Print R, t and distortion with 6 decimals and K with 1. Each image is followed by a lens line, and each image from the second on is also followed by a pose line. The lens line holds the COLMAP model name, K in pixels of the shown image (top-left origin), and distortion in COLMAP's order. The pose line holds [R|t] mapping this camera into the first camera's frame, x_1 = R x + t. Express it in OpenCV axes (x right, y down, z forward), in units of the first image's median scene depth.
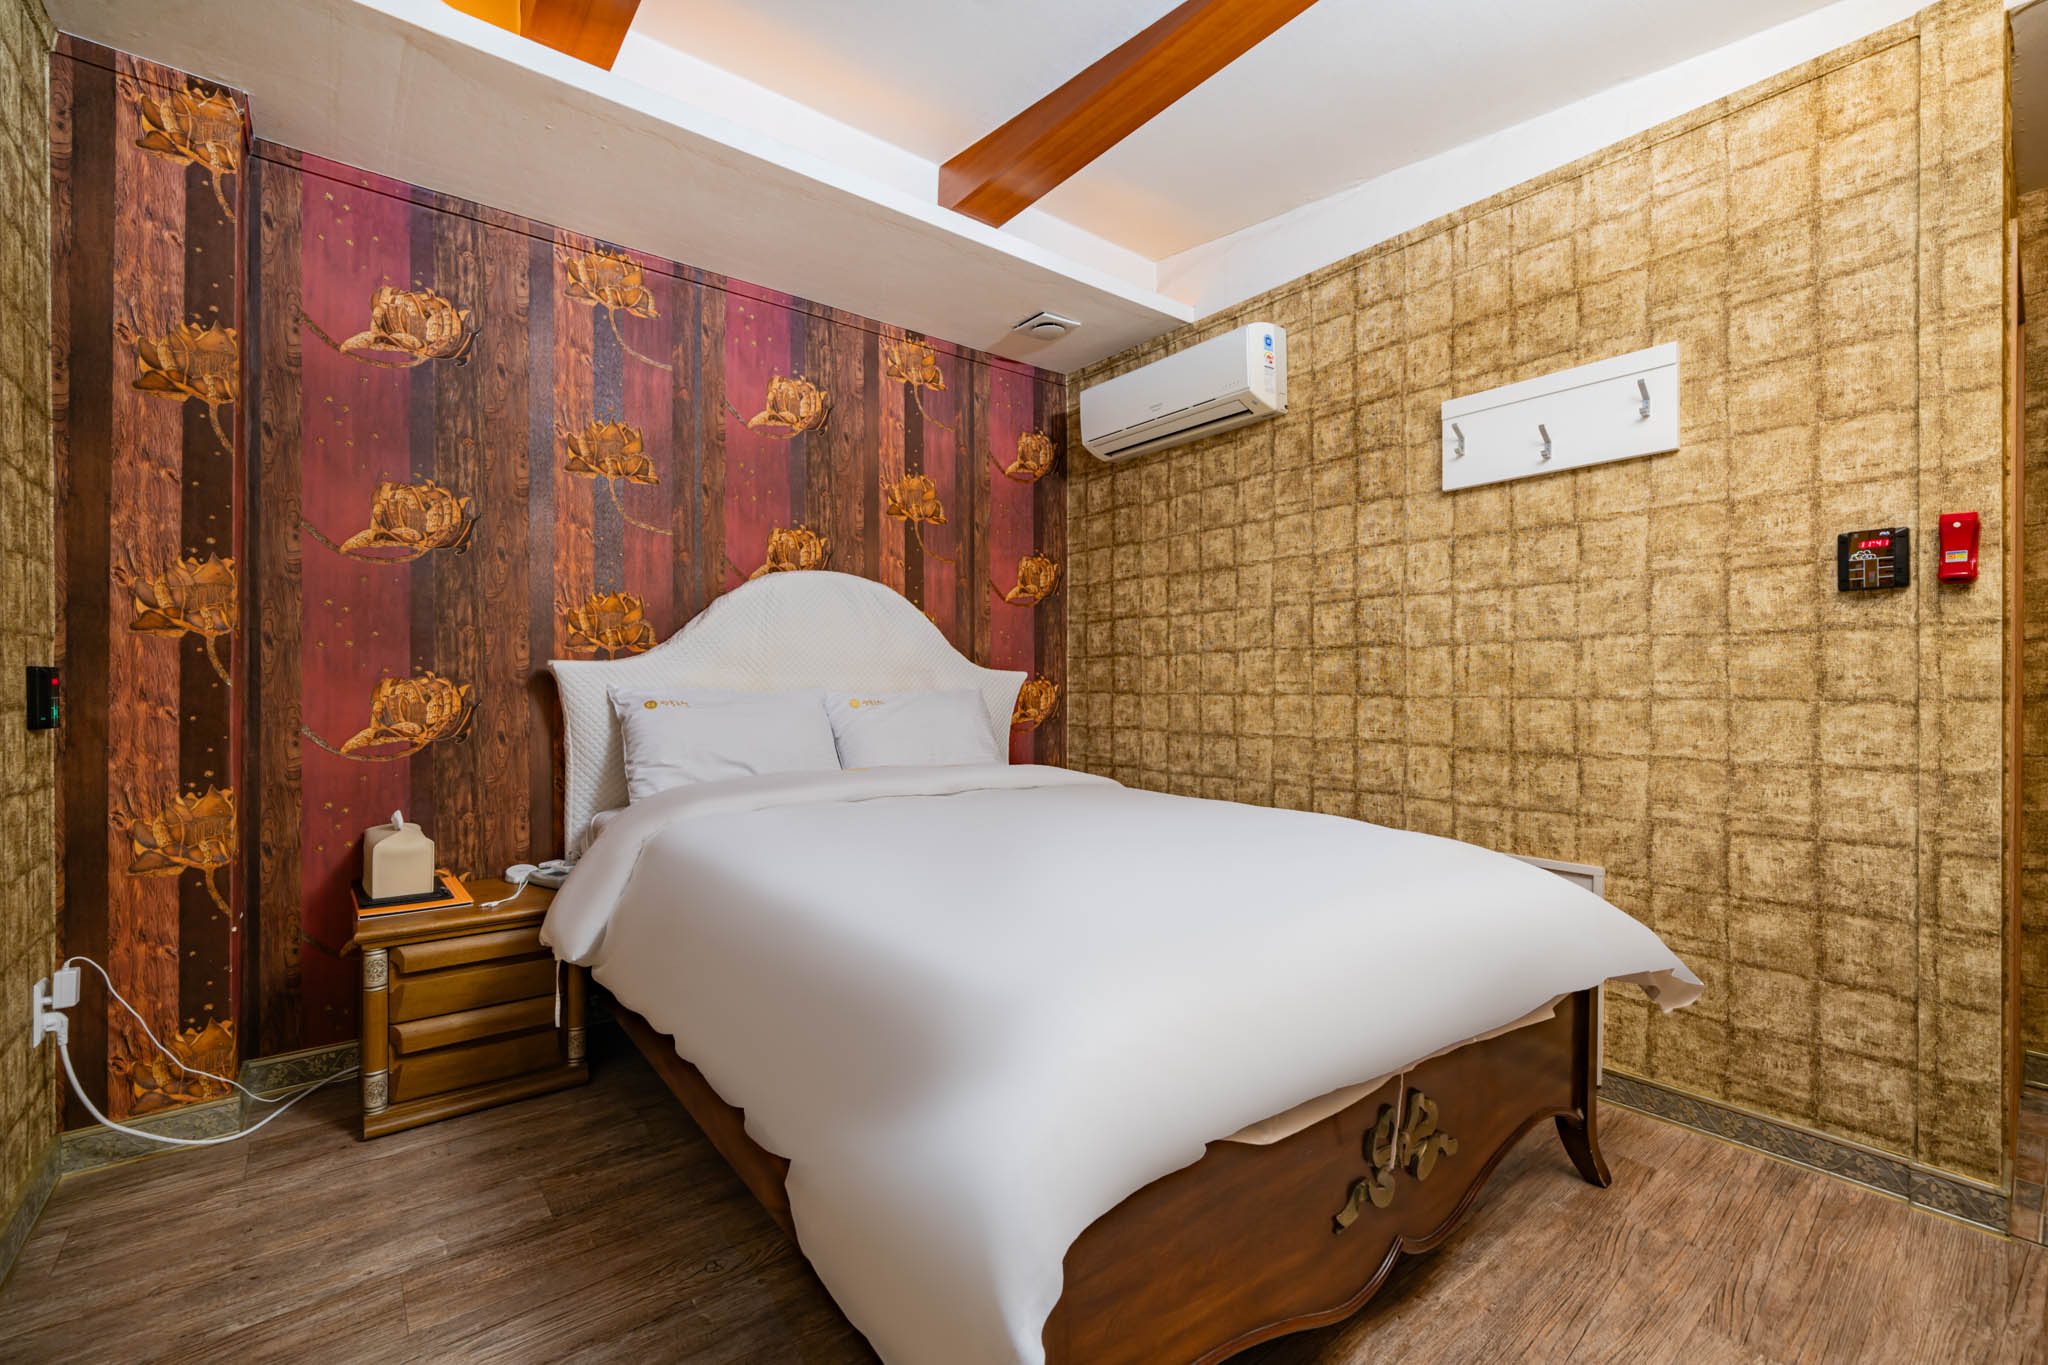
lens RADIAL K [[906.3, 0, 1028.9], [0, 906.3, 687.7], [0, 0, 1]] dist [0.000638, 0.000305]
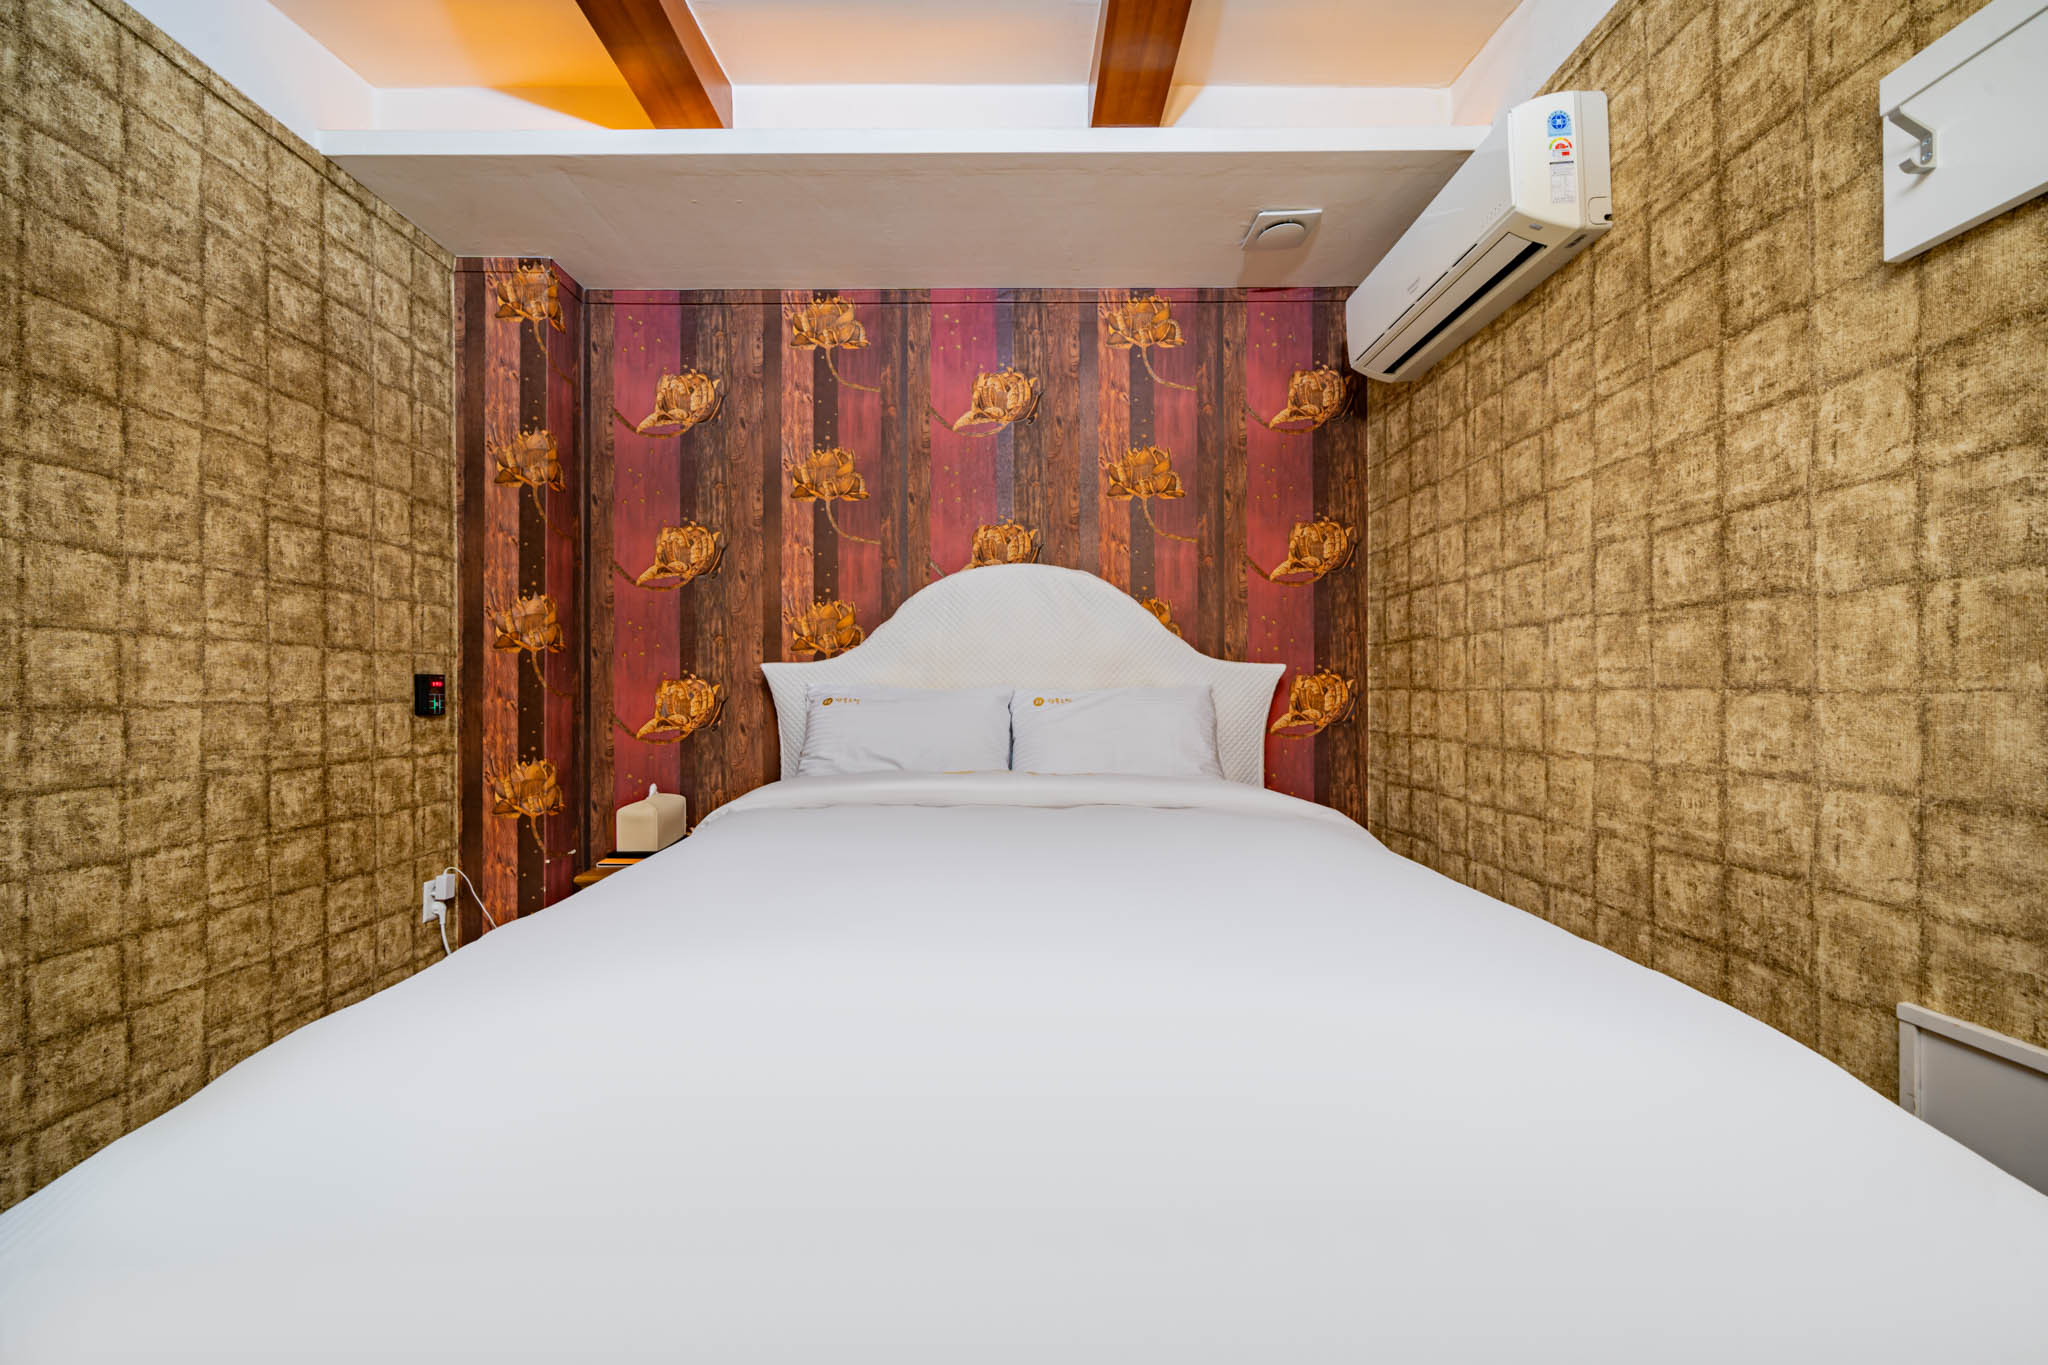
lens RADIAL K [[825.9, 0, 1020.5], [0, 825.9, 688.3], [0, 0, 1]] dist [0.000956, -0.000586]
pose [[0.775258, -0.006977, -0.631606, 0.344704], [0.005523, 0.999976, -0.004267, 0.007499], [0.631620, -0.000180, 0.775278, 0.338326]]
